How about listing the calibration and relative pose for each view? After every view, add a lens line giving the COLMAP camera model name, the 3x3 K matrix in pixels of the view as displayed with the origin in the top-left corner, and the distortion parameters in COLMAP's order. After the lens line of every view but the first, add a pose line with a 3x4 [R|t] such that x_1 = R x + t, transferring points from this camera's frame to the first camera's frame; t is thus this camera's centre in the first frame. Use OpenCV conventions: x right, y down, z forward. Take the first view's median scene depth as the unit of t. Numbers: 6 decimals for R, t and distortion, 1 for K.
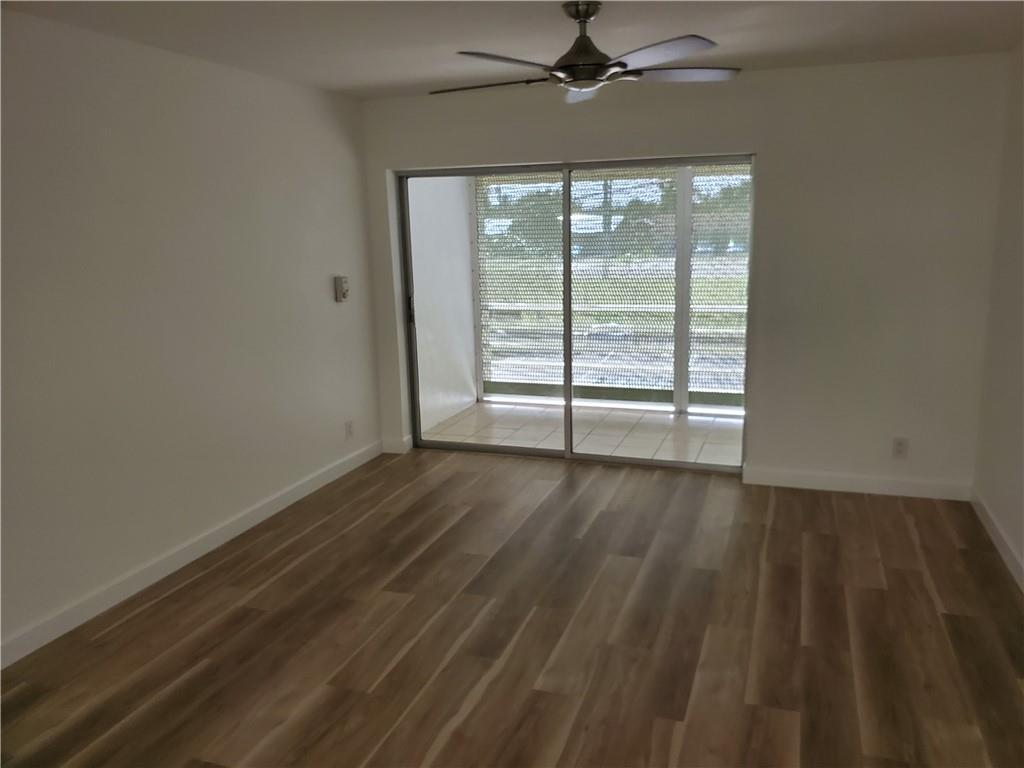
lens RADIAL K [[800.1, 0, 521.7], [0, 800.1, 383.0], [0, 0, 1]] dist [0.039556, -0.039123]
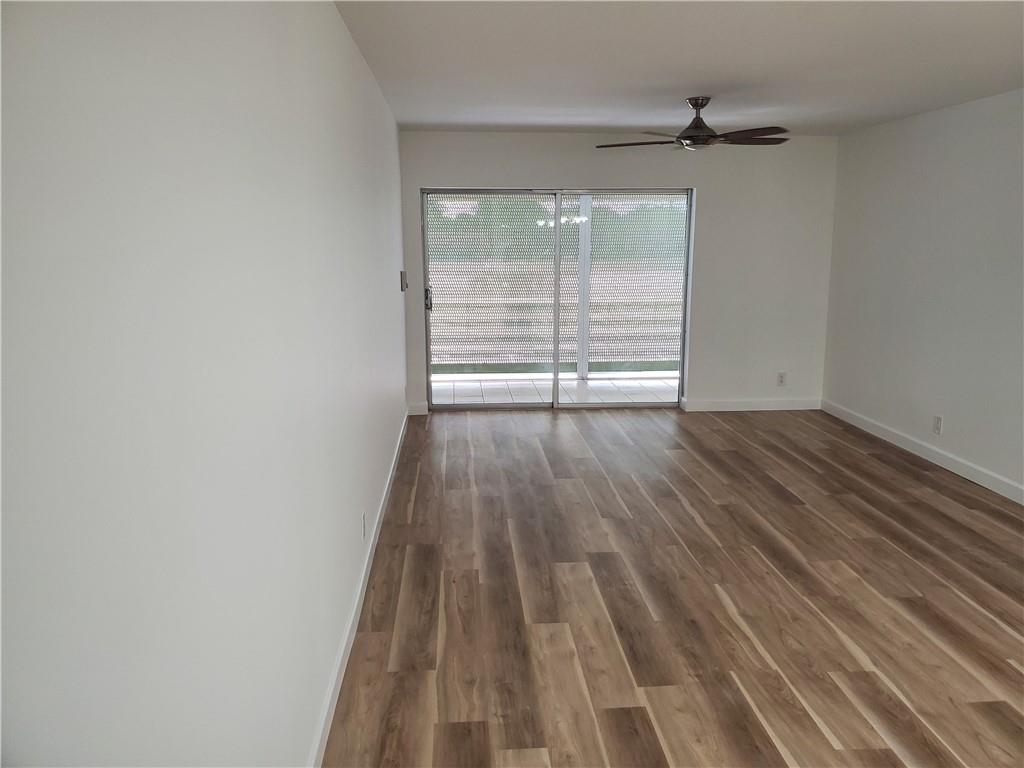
lens RADIAL K [[800.1, 0, 504.9], [0, 800.1, 382.9], [0, 0, 1]] dist [0.039556, -0.039123]
pose [[0.922133, -0.048324, 0.383843, -0.831862], [0.055728, 0.998412, -0.008185, 0.092547], [-0.382839, 0.028939, 0.923362, -0.317178]]
